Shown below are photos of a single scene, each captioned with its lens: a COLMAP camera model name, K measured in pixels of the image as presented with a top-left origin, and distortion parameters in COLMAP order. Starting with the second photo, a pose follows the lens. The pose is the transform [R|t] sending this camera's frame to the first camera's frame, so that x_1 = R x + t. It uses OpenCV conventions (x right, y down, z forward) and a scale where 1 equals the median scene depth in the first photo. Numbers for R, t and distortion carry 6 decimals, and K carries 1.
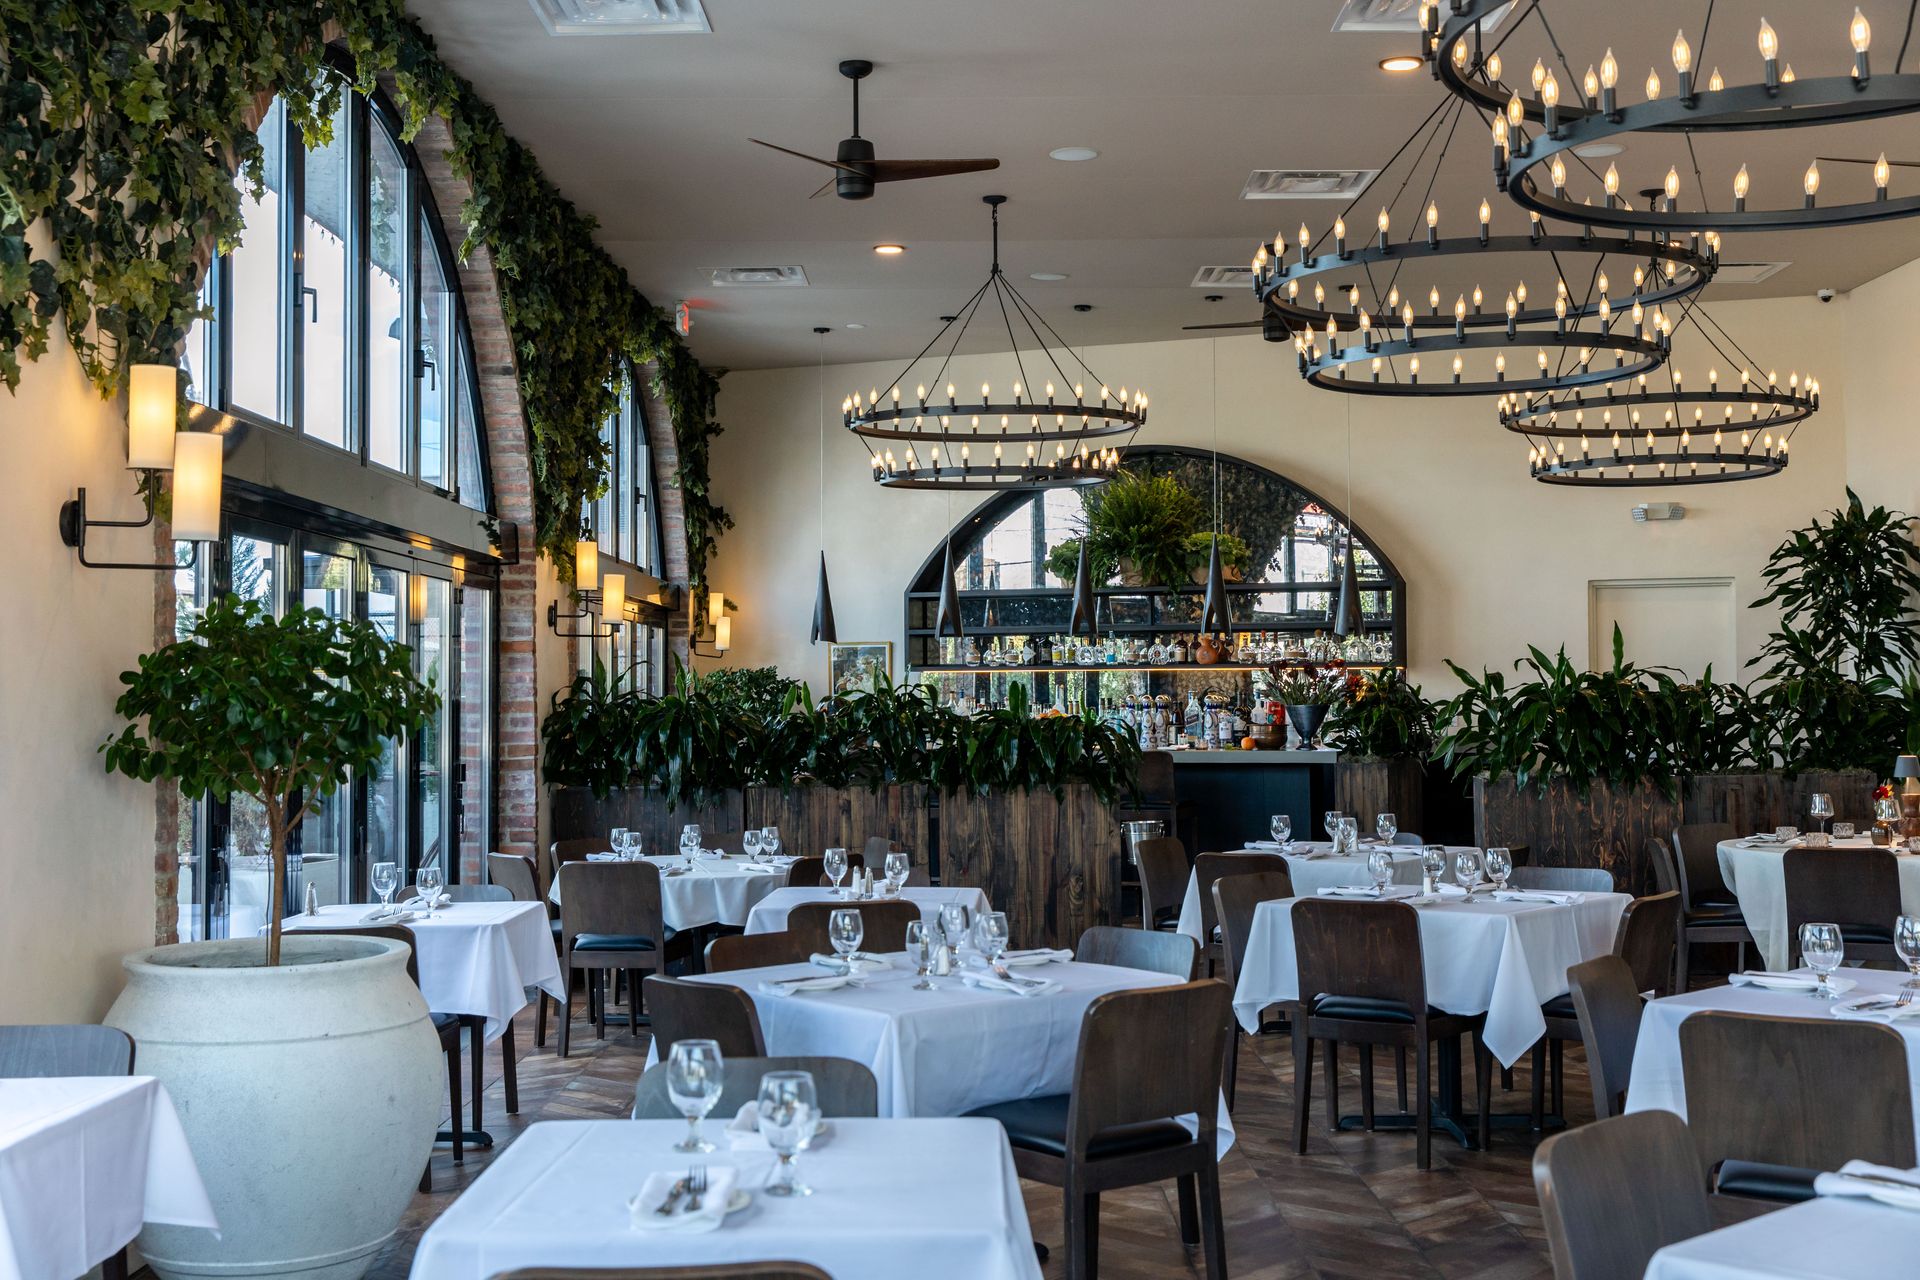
lens RADIAL K [[2322.6, 0, 1008.1], [0, 2322.6, 647.0], [0, 0, 1]] dist [-0.002475, -0.005724]
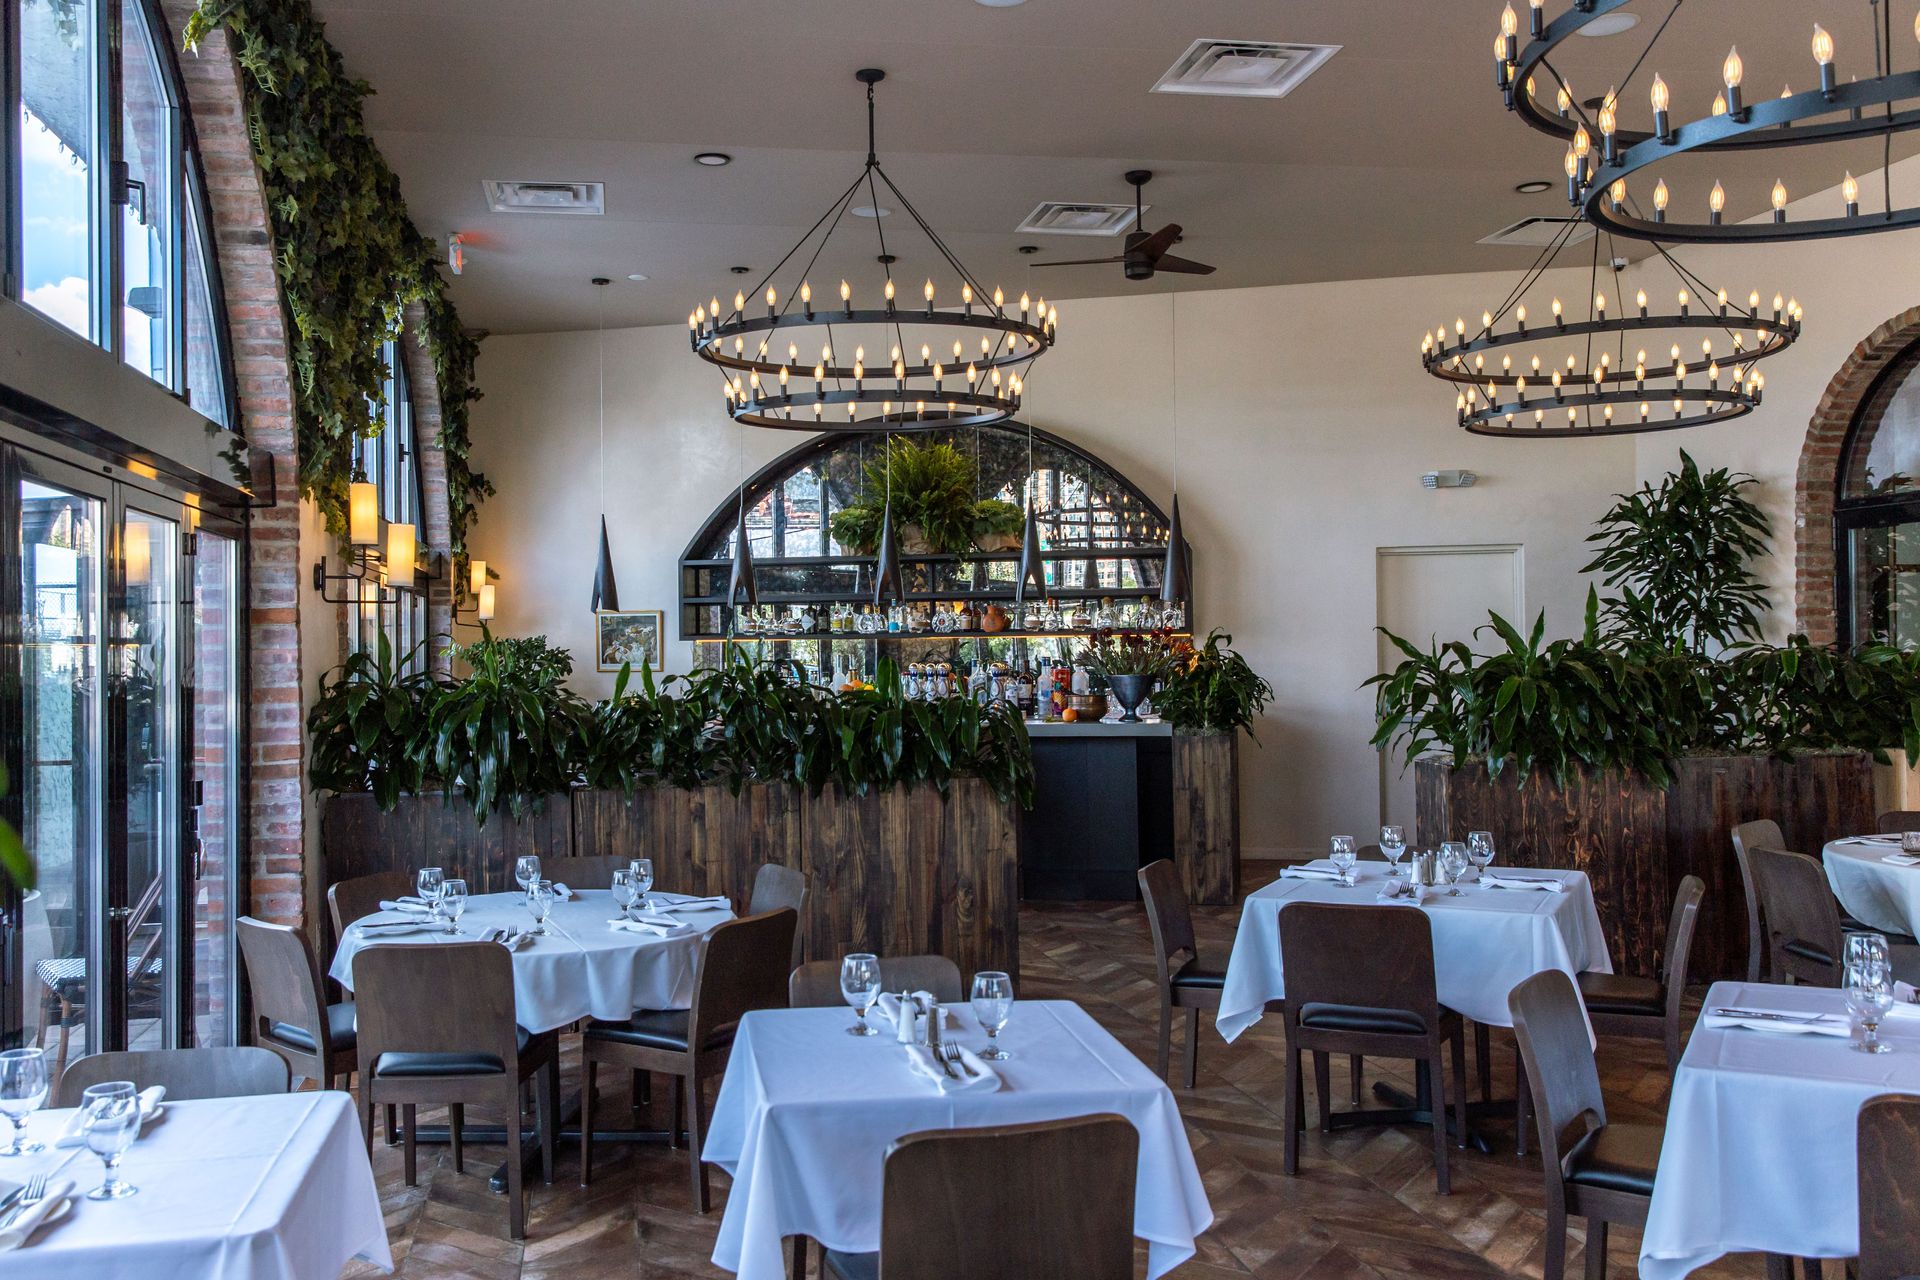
lens RADIAL K [[1830.0, 0, 960.0], [0, 1830.0, 640.0], [0, 0, 1]] dist [0.008467, 0.013124]
pose [[0.987530, -0.005206, 0.157345, -0.079972], [0.003136, 0.999905, 0.013400, 0.000459], [-0.157400, -0.012740, 0.987453, 0.353534]]
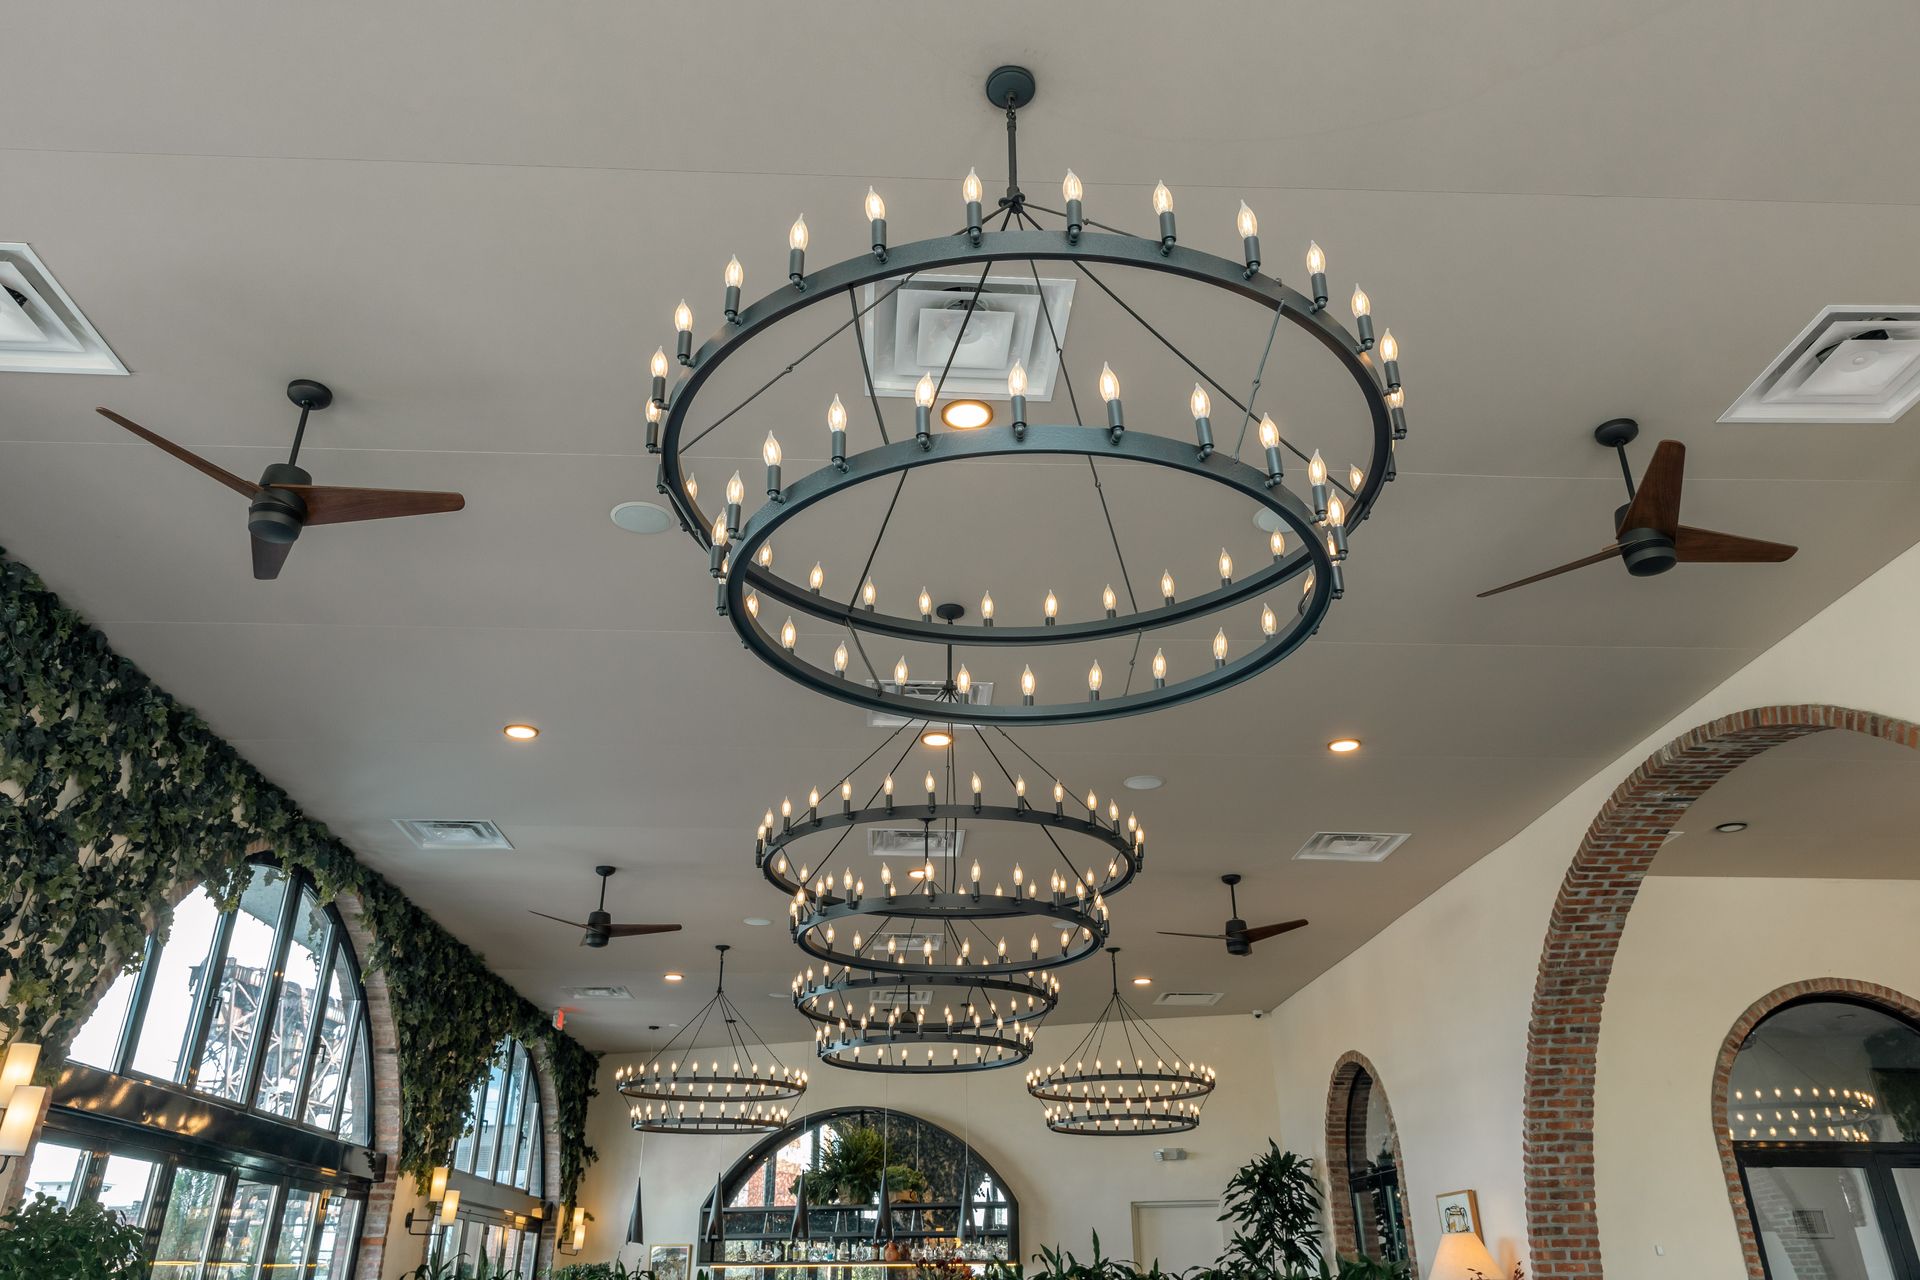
lens RADIAL K [[1403.7, 0, 957.3], [0, 1403.7, 544.5], [0, 0, 1]] dist [0.002563, 0.000185]
pose [[0.998362, 0.030346, 0.048501, 0.108268], [-0.005178, 0.892189, -0.451632, 0.006023], [-0.056977, 0.450641, 0.890885, -0.051873]]
